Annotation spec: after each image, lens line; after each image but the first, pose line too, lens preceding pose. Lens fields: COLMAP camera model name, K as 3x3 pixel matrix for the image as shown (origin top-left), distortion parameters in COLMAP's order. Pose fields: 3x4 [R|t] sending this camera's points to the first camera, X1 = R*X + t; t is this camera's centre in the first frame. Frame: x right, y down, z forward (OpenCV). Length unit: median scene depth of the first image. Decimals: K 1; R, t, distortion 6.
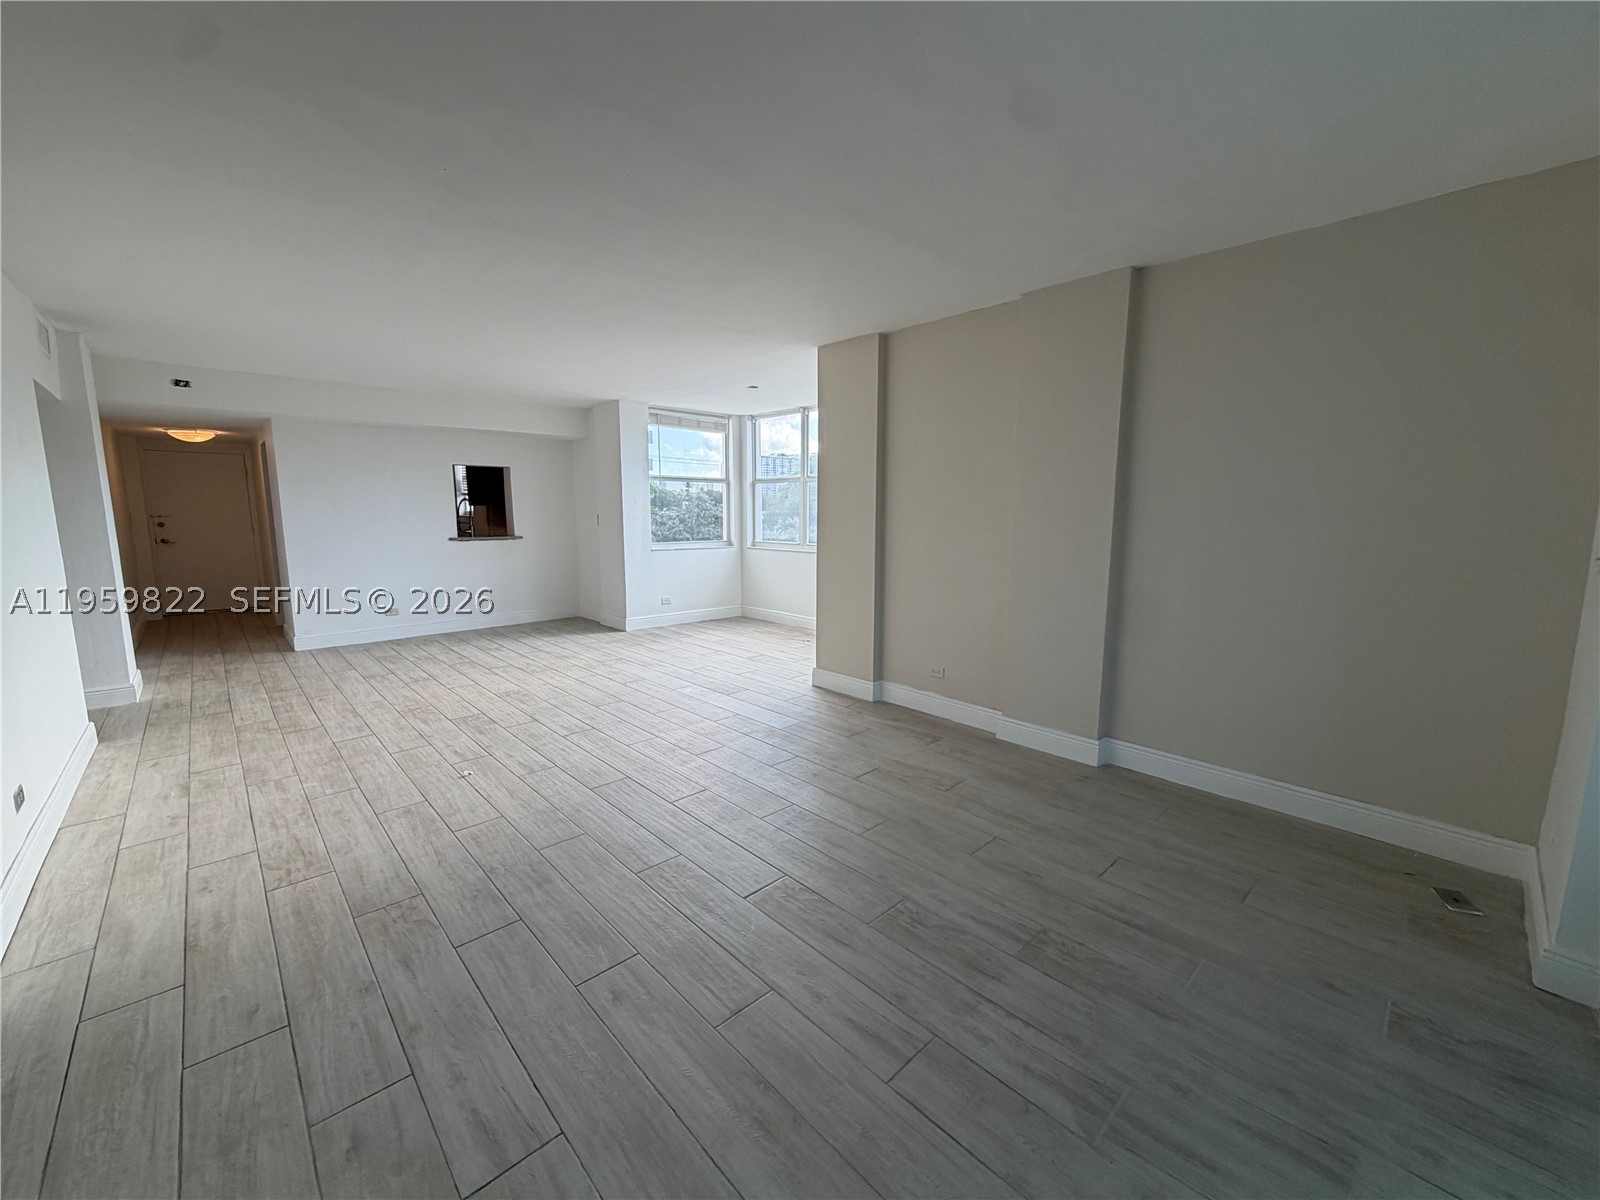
lens RADIAL K [[635.6, 0, 801.3], [0, 635.6, 605.2], [0, 0, 1]] dist [-0.001935, 0.000085]
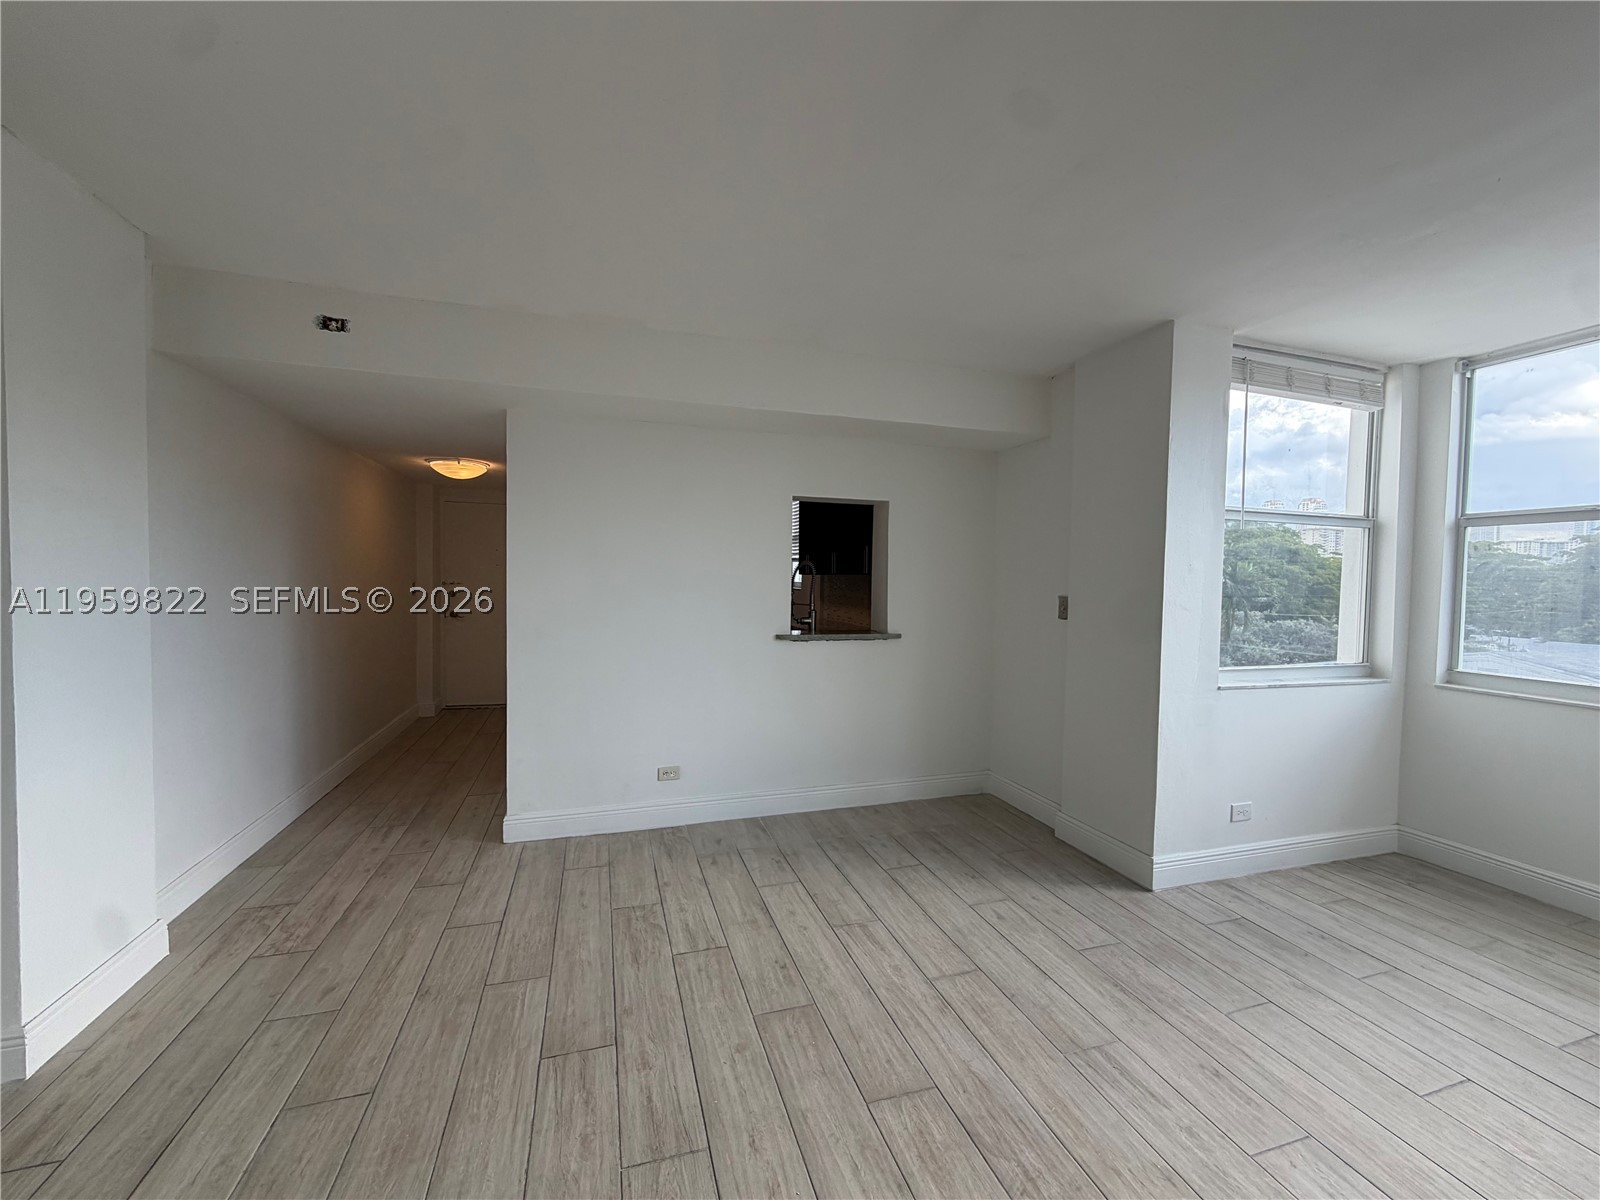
lens RADIAL K [[635.6, 0, 798.4], [0, 635.6, 599.5], [0, 0, 1]] dist [-0.001935, 0.000085]
pose [[0.902121, 0.028723, -0.430526, -0.296212], [-0.077645, 0.992300, -0.096495, -0.080562], [0.424440, 0.120479, 0.897405, 0.505728]]
